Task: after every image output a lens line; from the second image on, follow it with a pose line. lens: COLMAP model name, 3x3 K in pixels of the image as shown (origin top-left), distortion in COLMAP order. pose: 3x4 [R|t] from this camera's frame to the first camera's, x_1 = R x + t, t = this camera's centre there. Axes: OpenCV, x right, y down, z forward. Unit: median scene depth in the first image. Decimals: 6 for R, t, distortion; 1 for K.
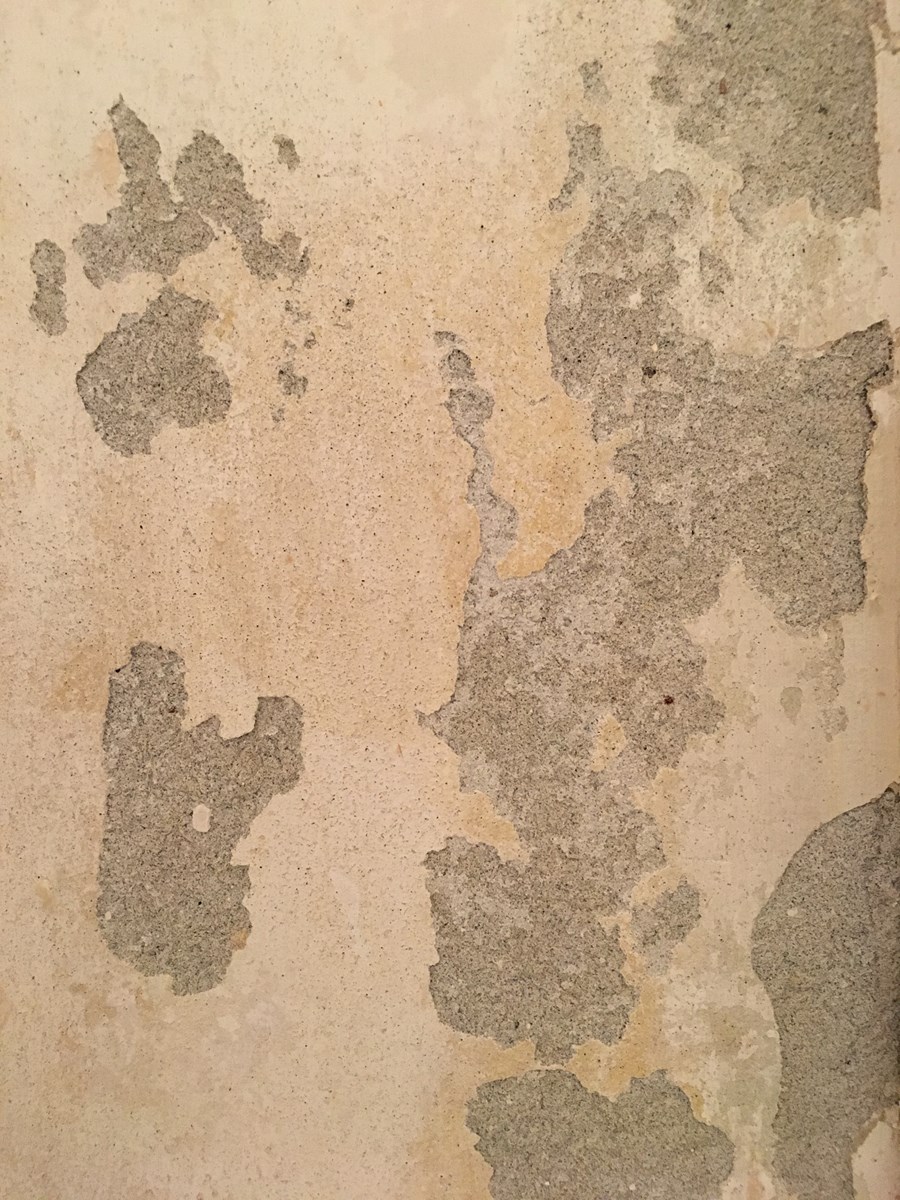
lens RADIAL K [[1016.1, 0, 448.6], [0, 1016.1, 596.8], [0, 0, 1]] dist [0.047535, -0.085621]
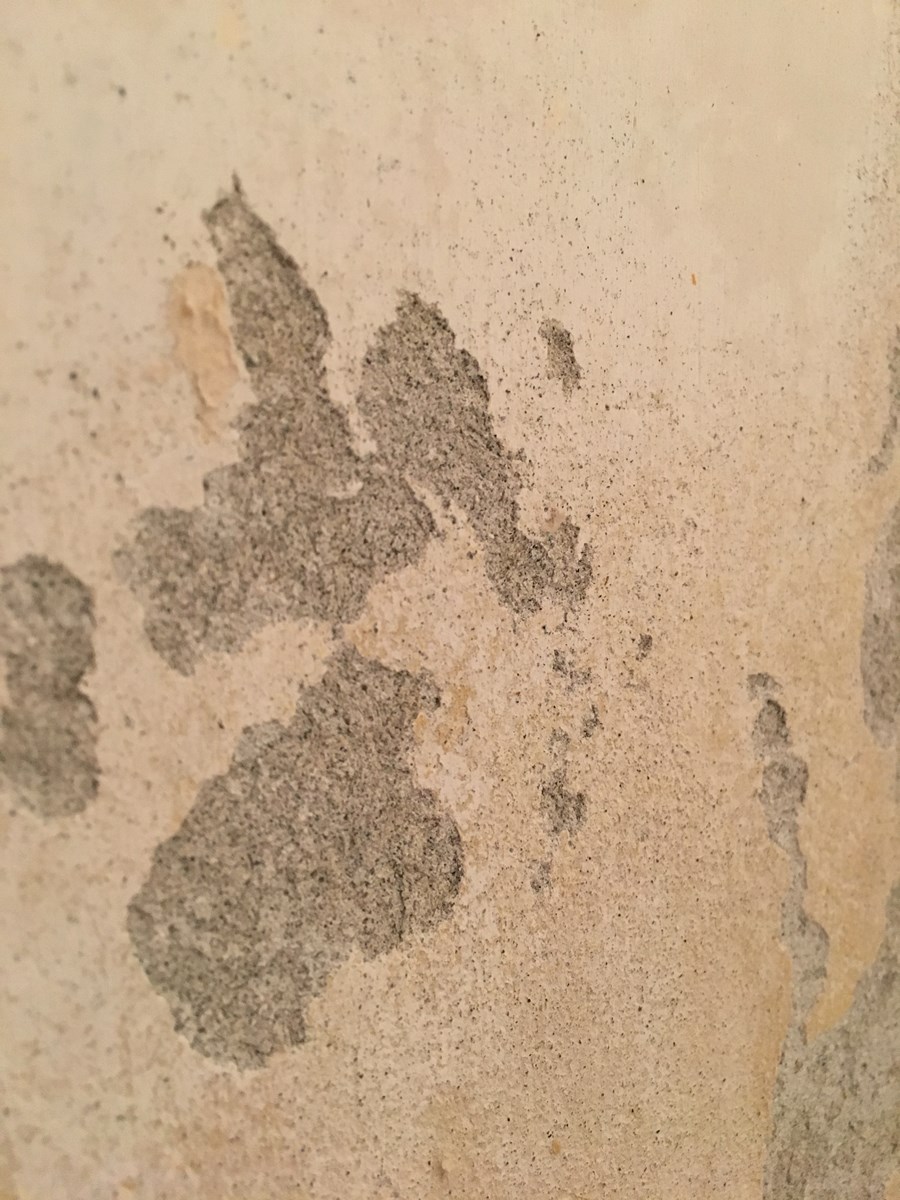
lens RADIAL K [[1016.1, 0, 454.4], [0, 1016.1, 596.8], [0, 0, 1]] dist [0.047535, -0.085621]
pose [[0.787551, -0.080181, 0.611010, -0.493826], [0.075652, 0.996579, 0.033268, -0.336134], [-0.611588, 0.020024, 0.790923, 0.641768]]
